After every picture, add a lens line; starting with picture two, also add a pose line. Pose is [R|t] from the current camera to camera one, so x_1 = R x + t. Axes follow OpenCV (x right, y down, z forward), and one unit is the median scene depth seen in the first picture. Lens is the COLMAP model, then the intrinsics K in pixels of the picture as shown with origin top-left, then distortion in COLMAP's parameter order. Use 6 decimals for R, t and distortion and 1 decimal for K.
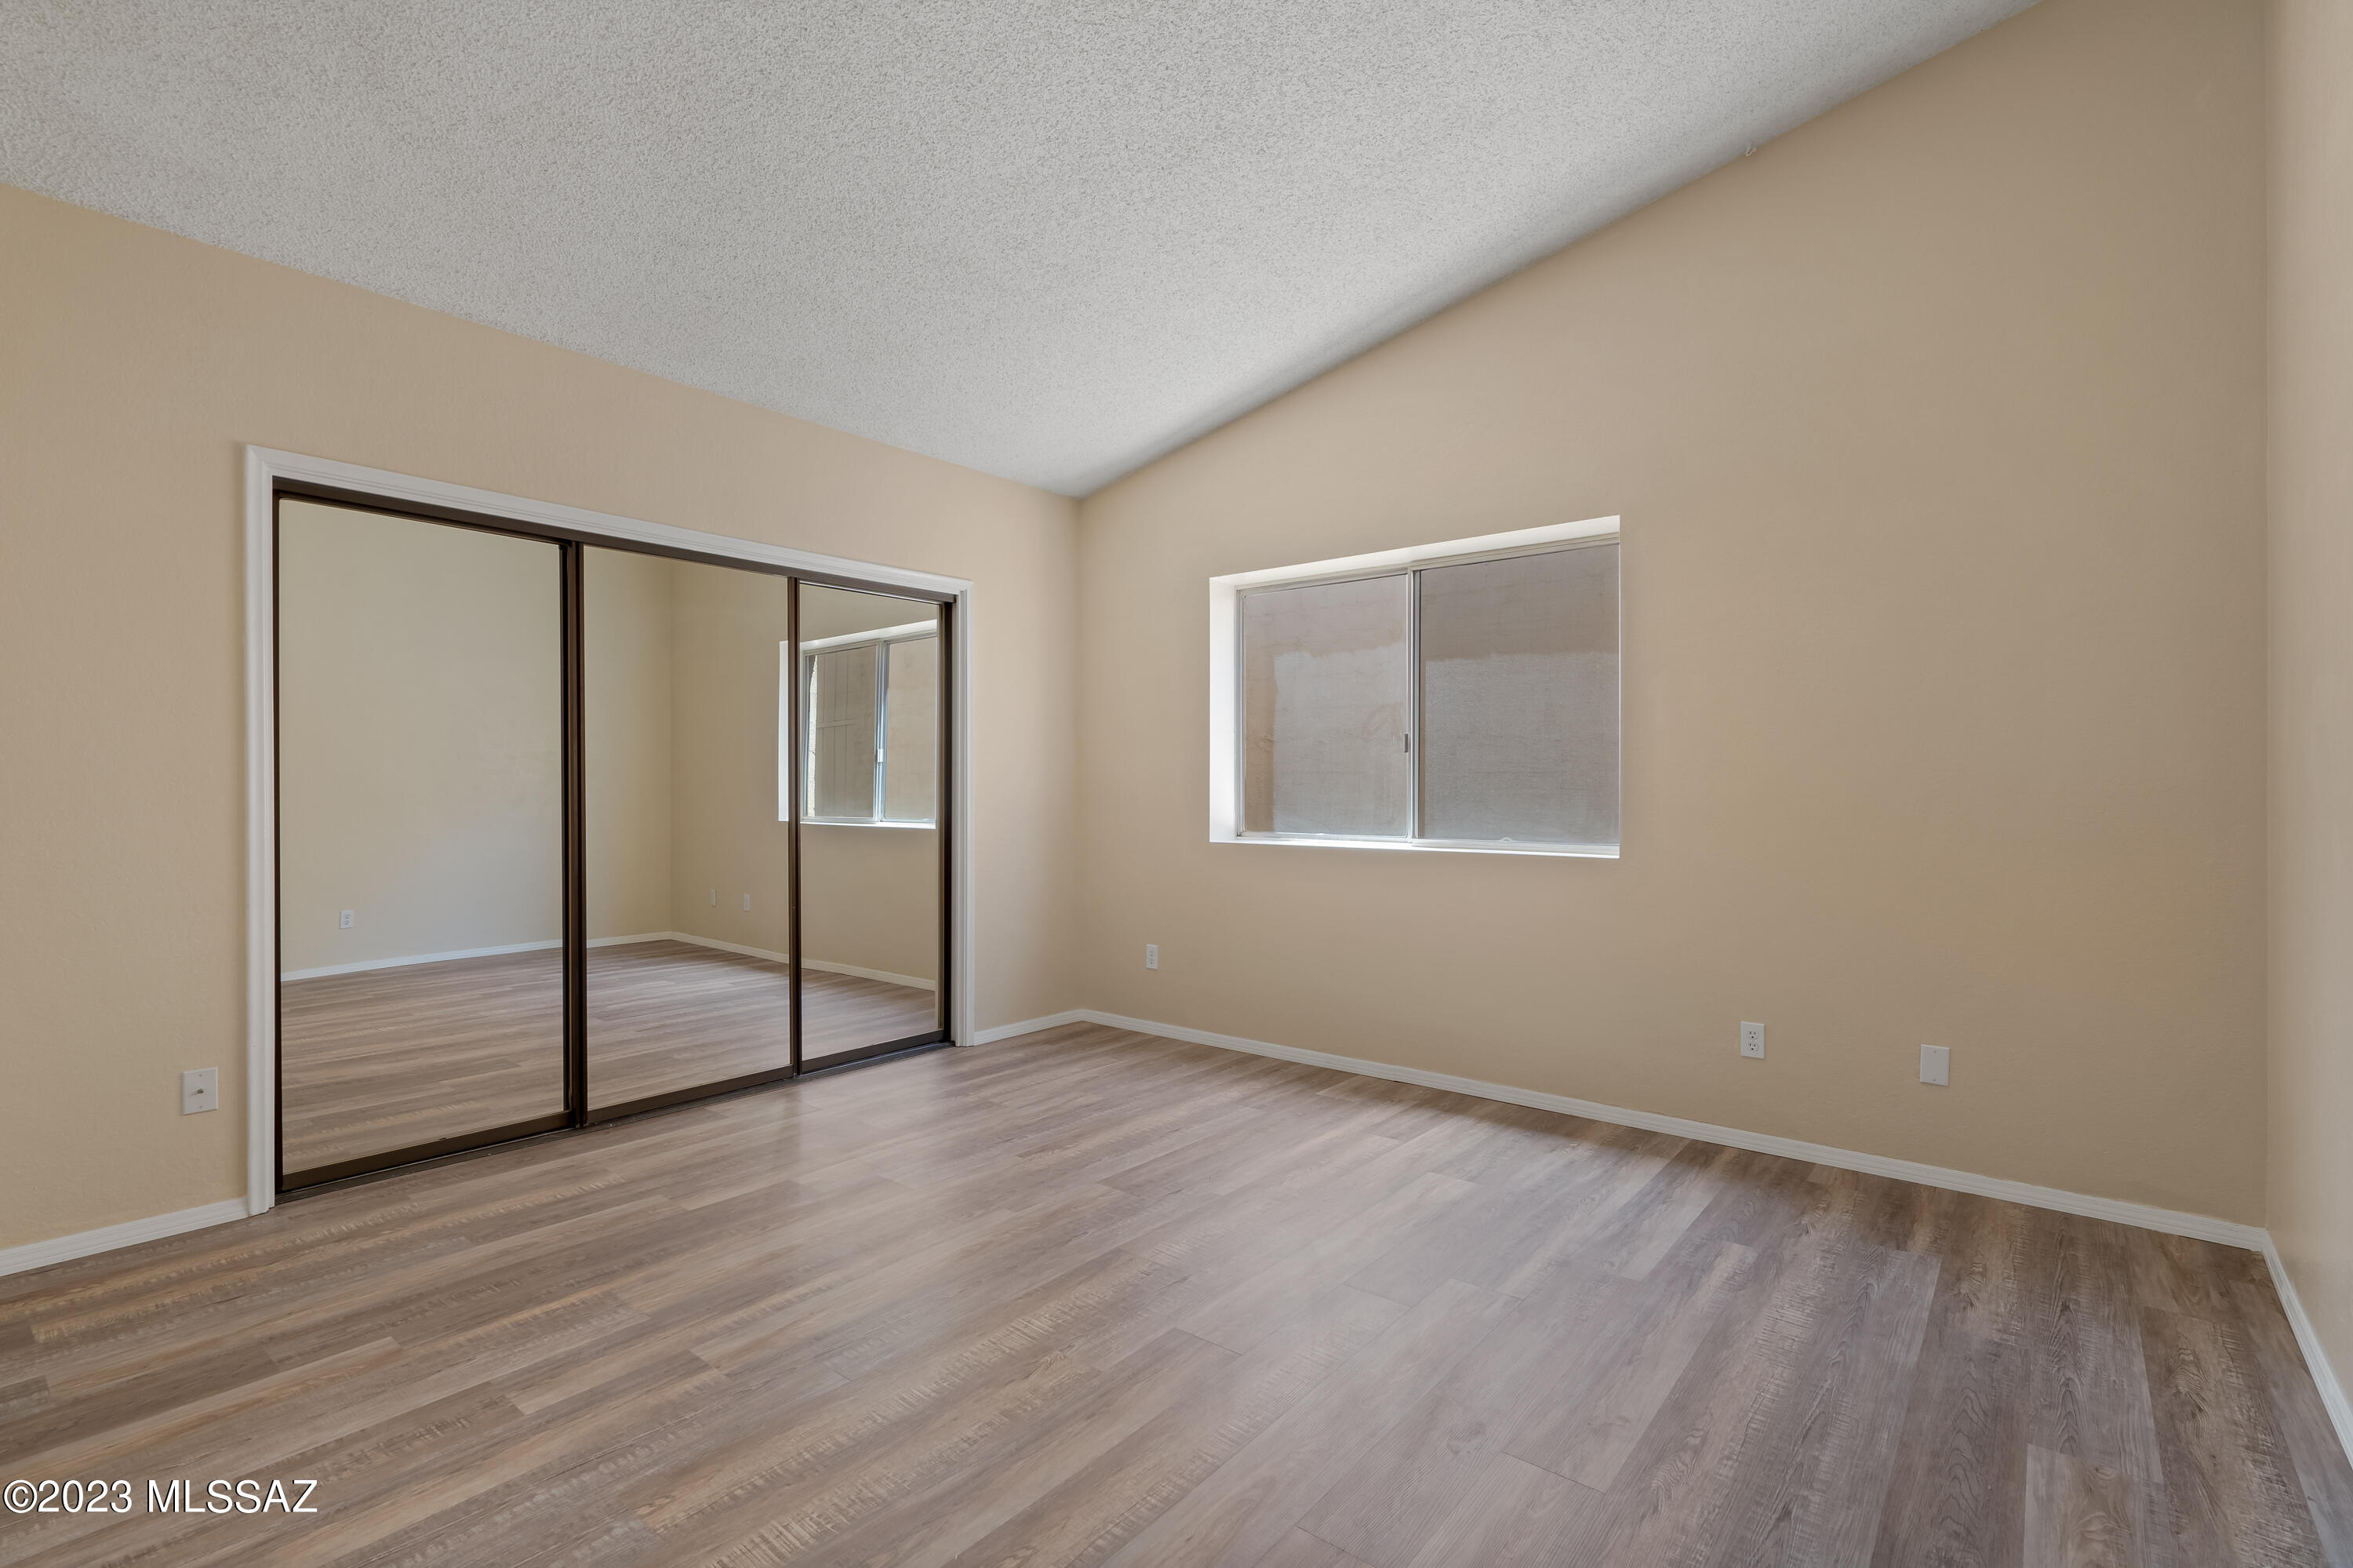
lens RADIAL K [[1089.8, 0, 1184.2], [0, 1089.8, 794.8], [0, 0, 1]] dist [-0.005678, 0.002090]
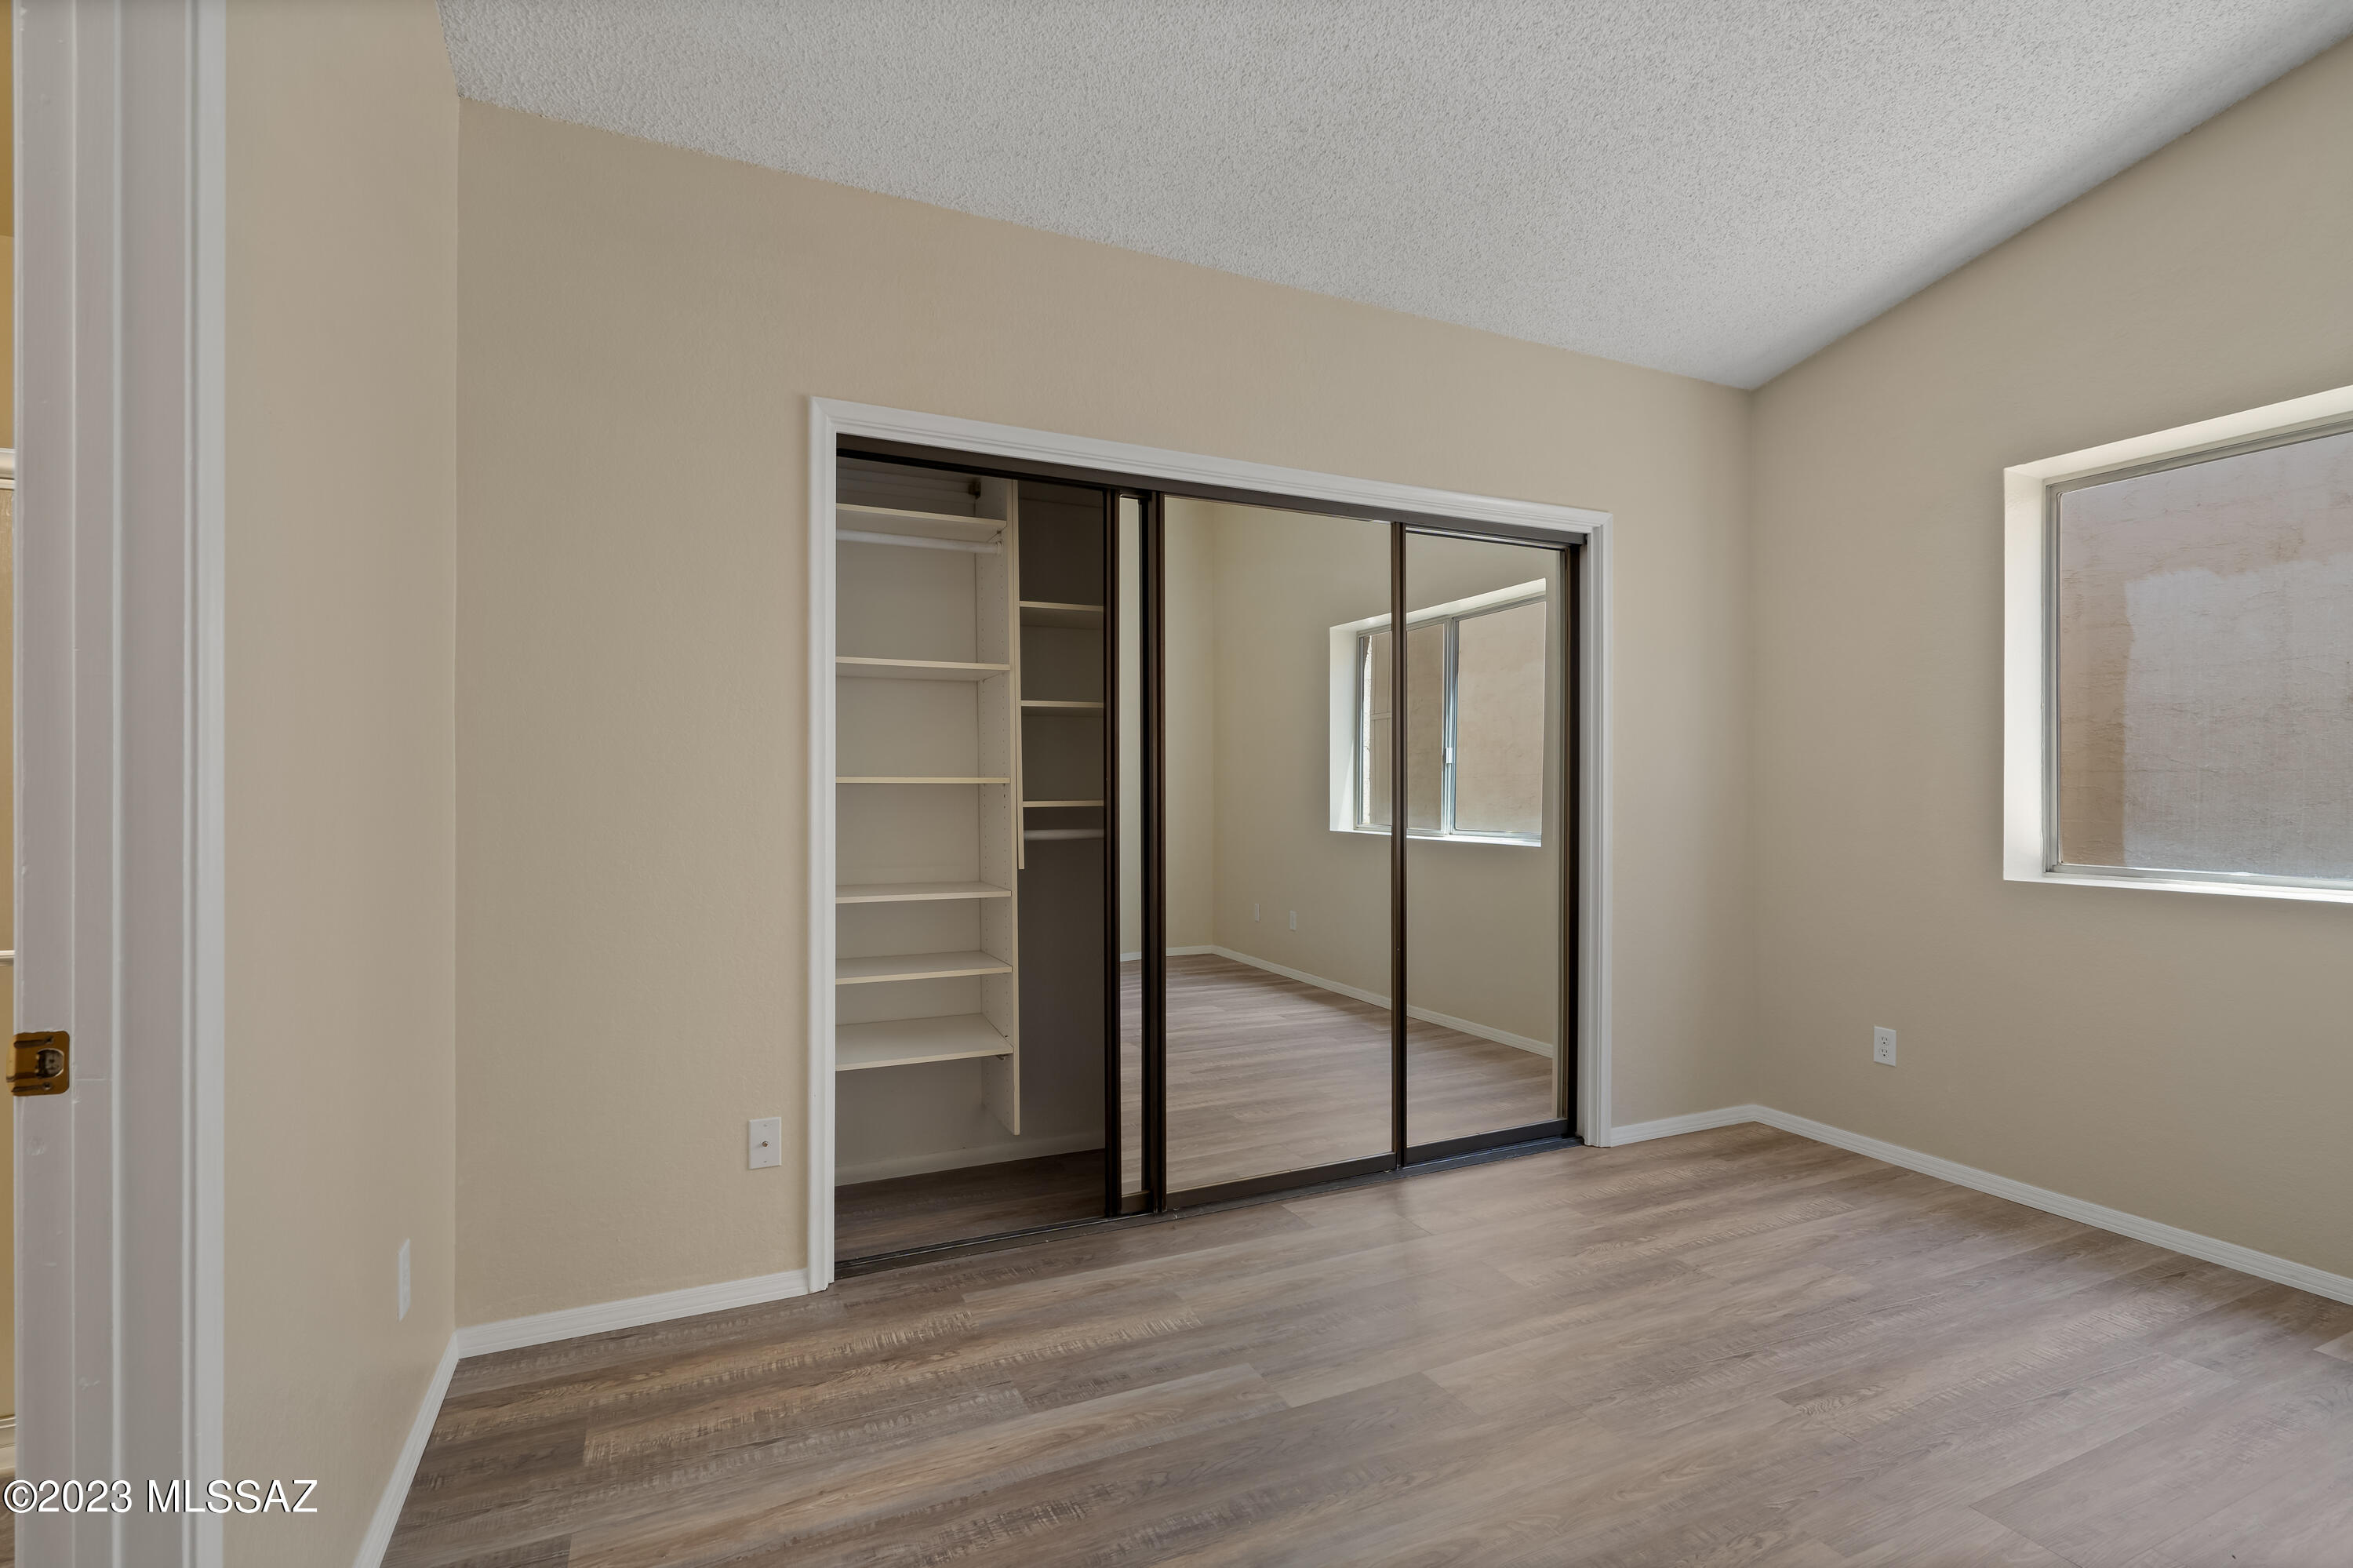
lens RADIAL K [[1089.8, 0, 1171.4], [0, 1089.8, 797.7], [0, 0, 1]] dist [-0.005678, 0.002090]
pose [[0.897245, 0.003189, -0.441522, -0.174483], [-0.004006, 0.999992, -0.000918, -0.003398], [0.441515, 0.002592, 0.897250, 0.273774]]
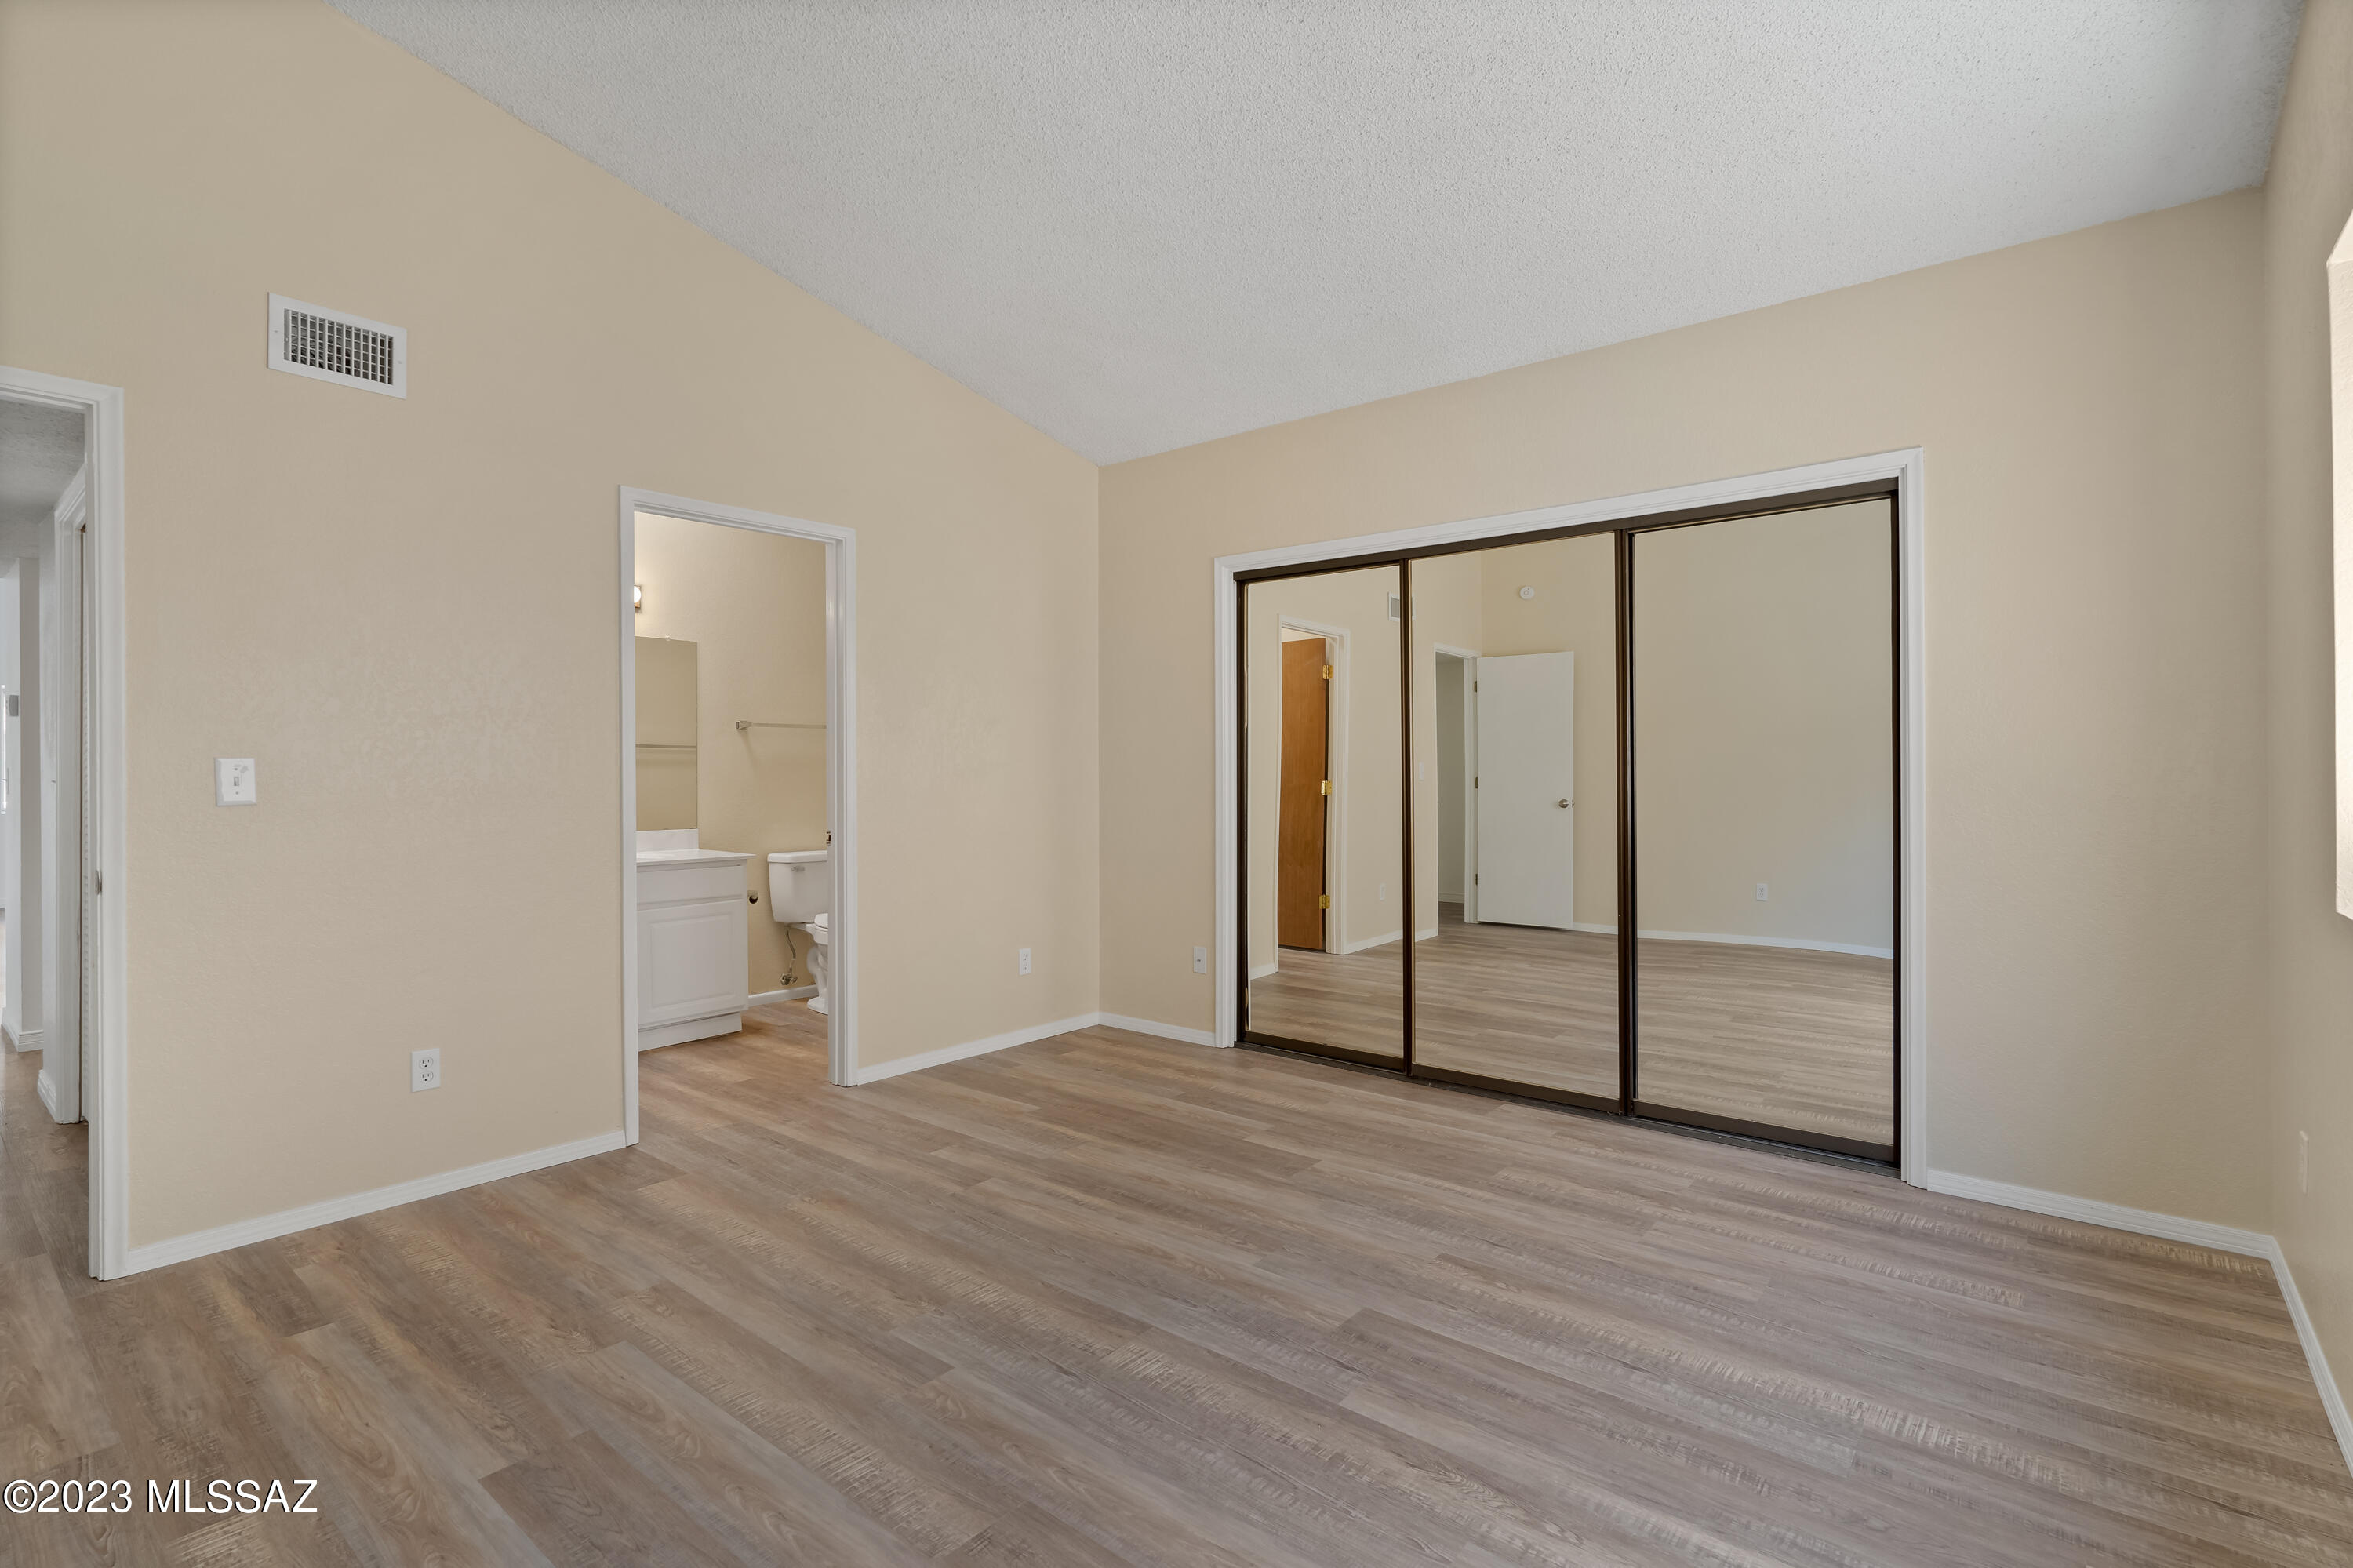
lens RADIAL K [[1089.8, 0, 1176.4], [0, 1089.8, 758.6], [0, 0, 1]] dist [-0.005678, 0.002090]
pose [[-0.016070, -0.016619, -0.999733, 0.566053], [-0.007064, 0.999839, -0.016507, -0.003013], [0.999846, 0.006797, -0.016185, 0.750510]]
